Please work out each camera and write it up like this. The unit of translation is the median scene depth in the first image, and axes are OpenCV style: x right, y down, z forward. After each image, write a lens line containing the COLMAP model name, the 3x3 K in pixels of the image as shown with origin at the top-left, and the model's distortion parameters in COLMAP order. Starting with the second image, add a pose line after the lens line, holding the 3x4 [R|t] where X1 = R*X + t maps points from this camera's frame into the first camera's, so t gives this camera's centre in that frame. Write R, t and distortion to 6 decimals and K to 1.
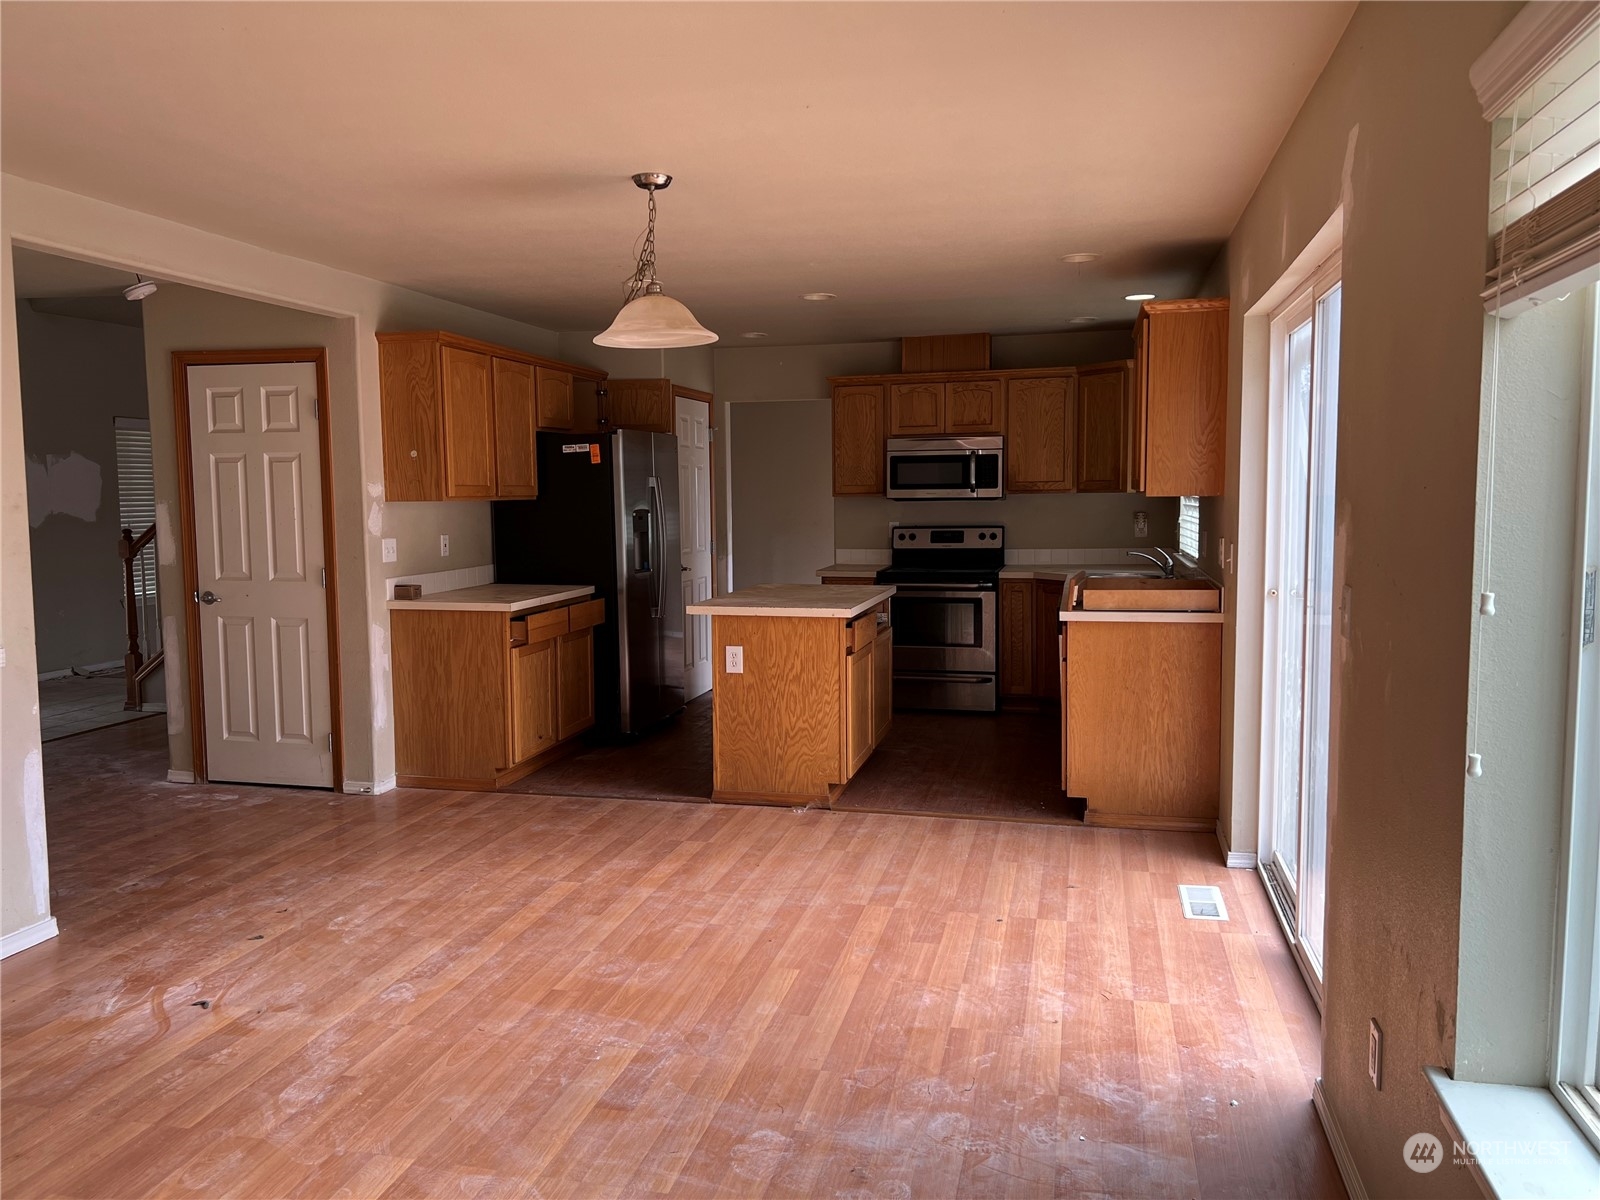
lens RADIAL K [[1202.0, 0, 800.6], [0, 1202.0, 602.2], [0, 0, 1]] dist [0.003777, -0.020628]
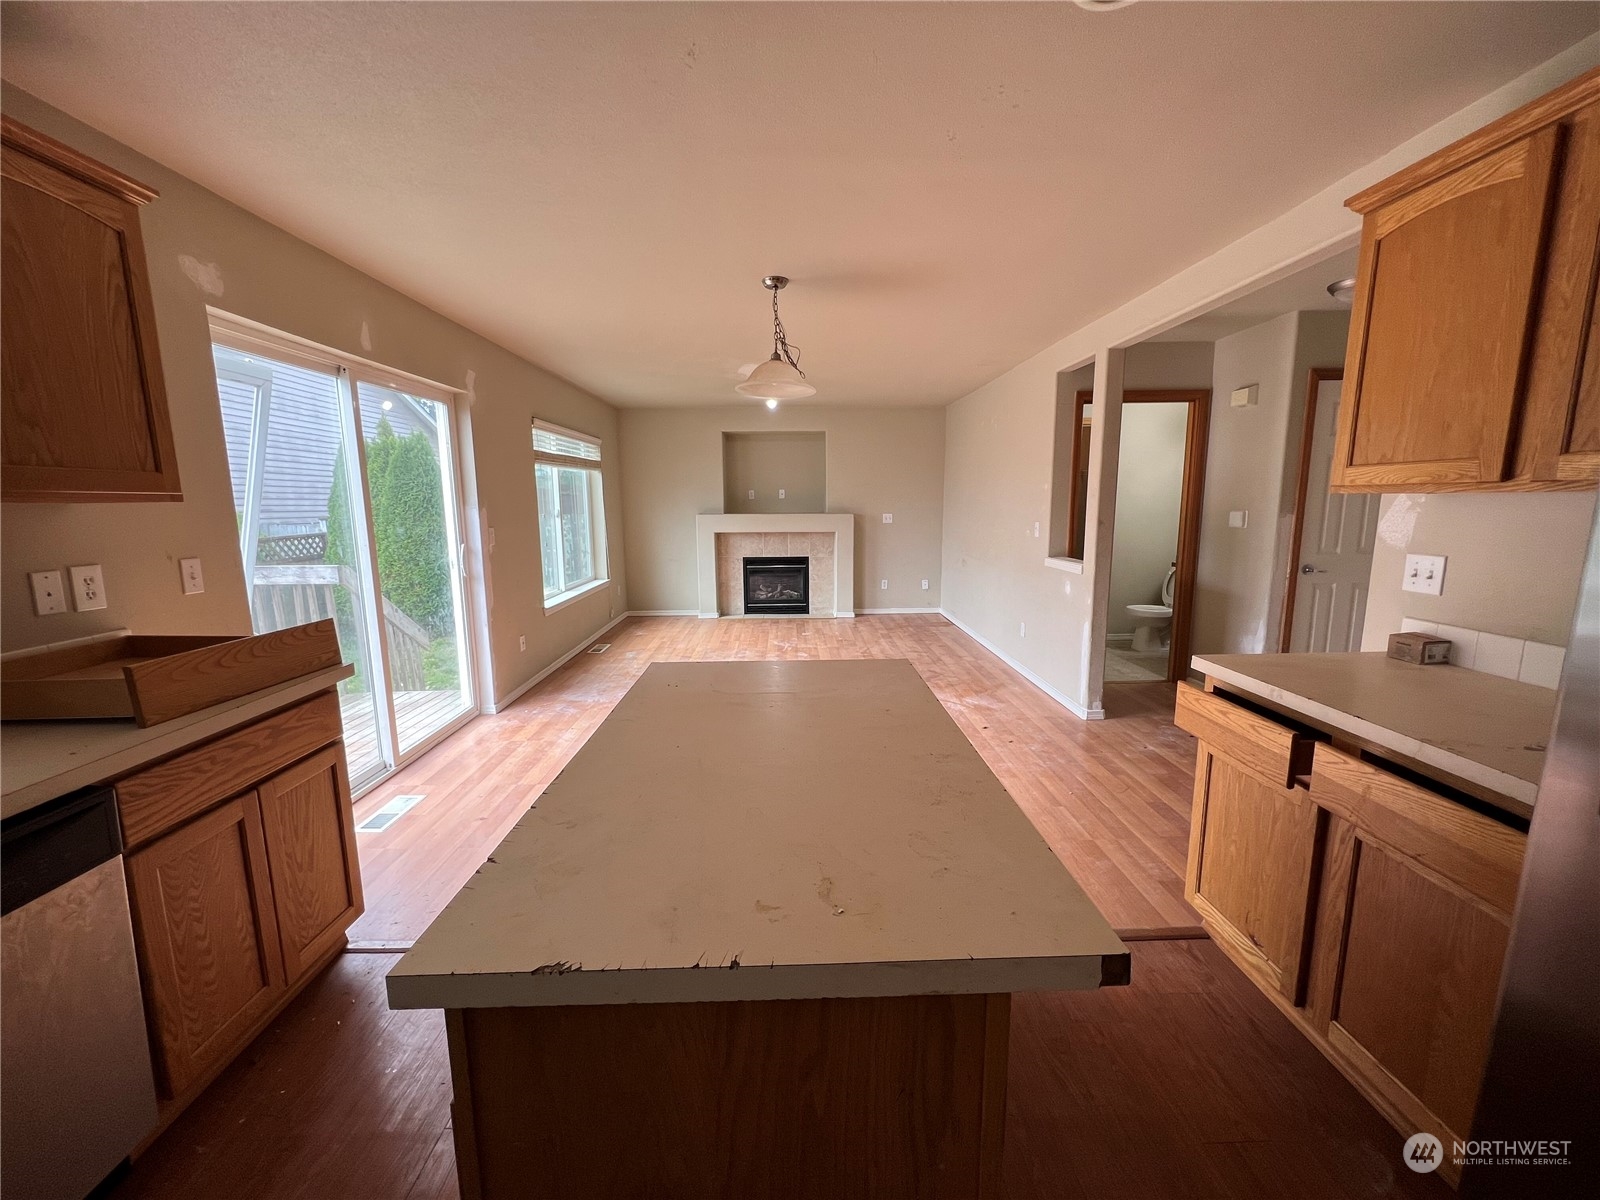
lens RADIAL K [[638.4, 0, 810.1], [0, 638.4, 605.2], [0, 0, 1]] dist [0.001069, -0.000093]
pose [[-0.964084, 0.062046, -0.258248, 0.043076], [-0.005421, 0.967531, 0.252695, -0.114282], [0.265541, 0.245019, -0.932445, 1.299070]]
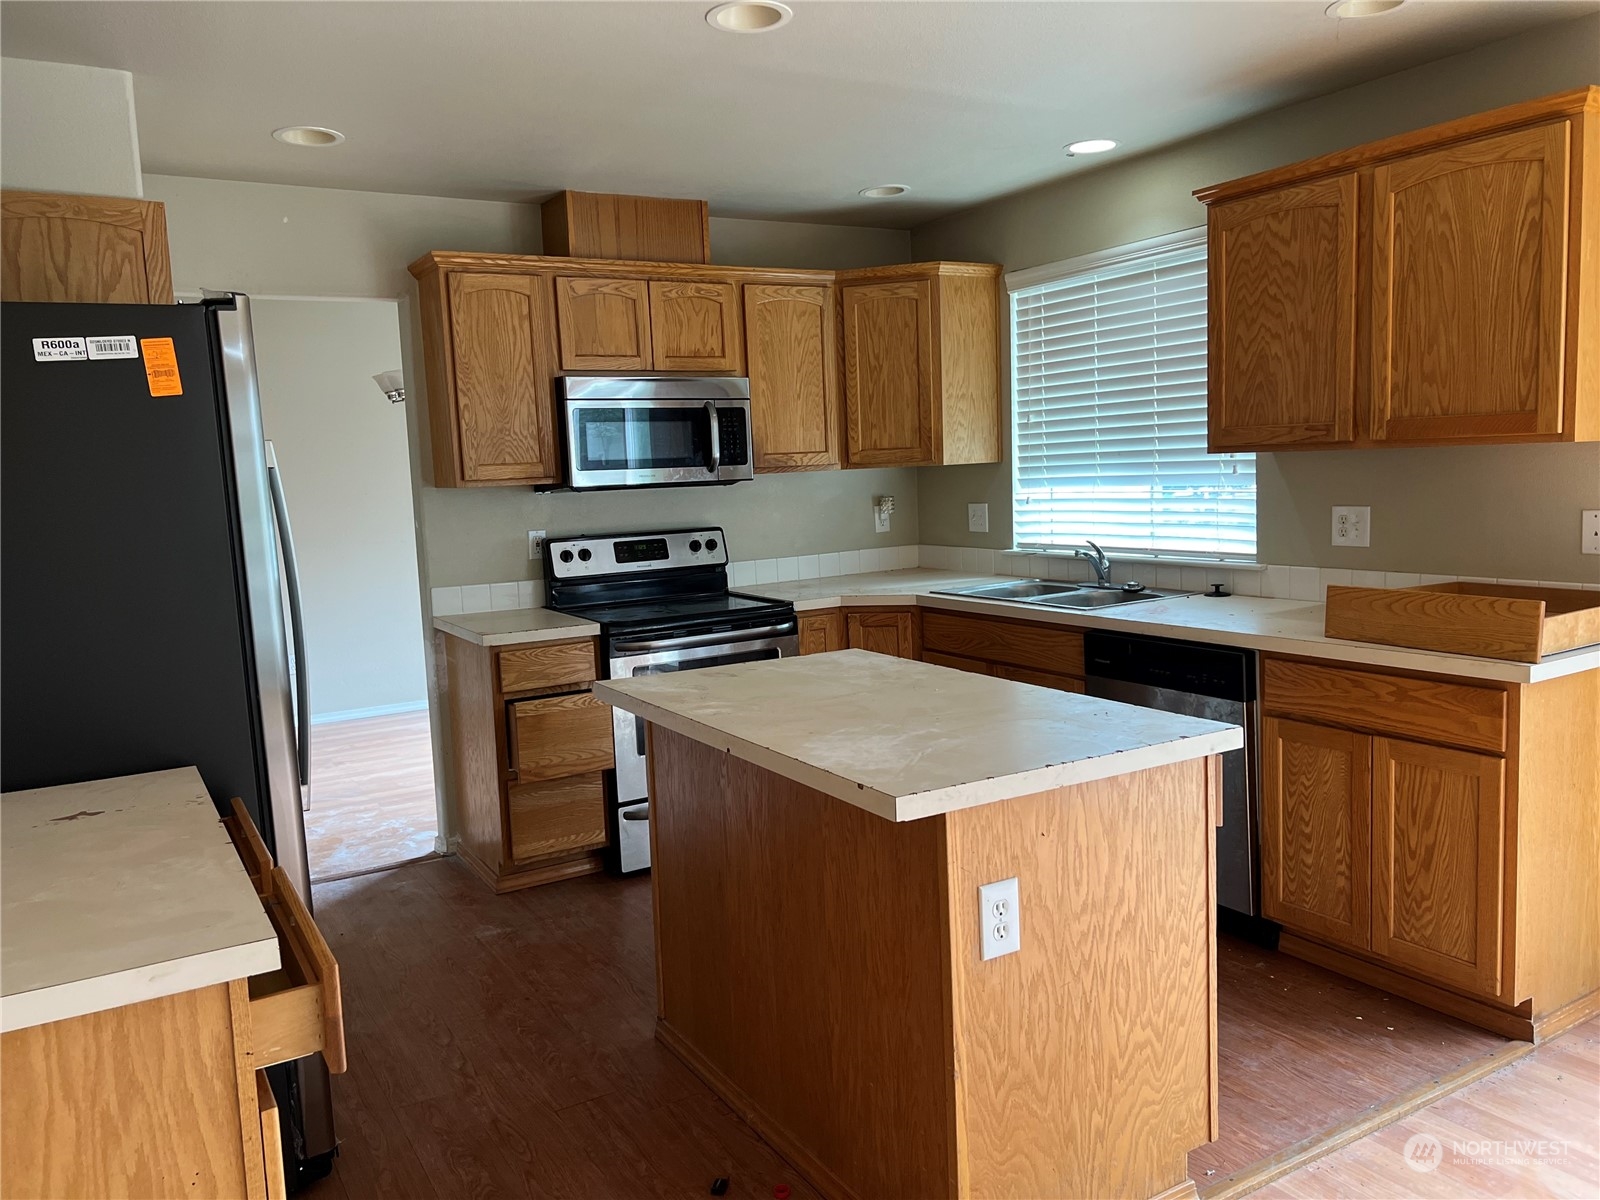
lens RADIAL K [[1202.0, 0, 802.4], [0, 1202.0, 587.7], [0, 0, 1]] dist [0.003777, -0.020628]
pose [[0.708039, -0.089696, 0.700453, -0.338490], [0.097615, 0.994810, 0.028717, -0.066770], [-0.699394, 0.048042, 0.713120, 0.775296]]
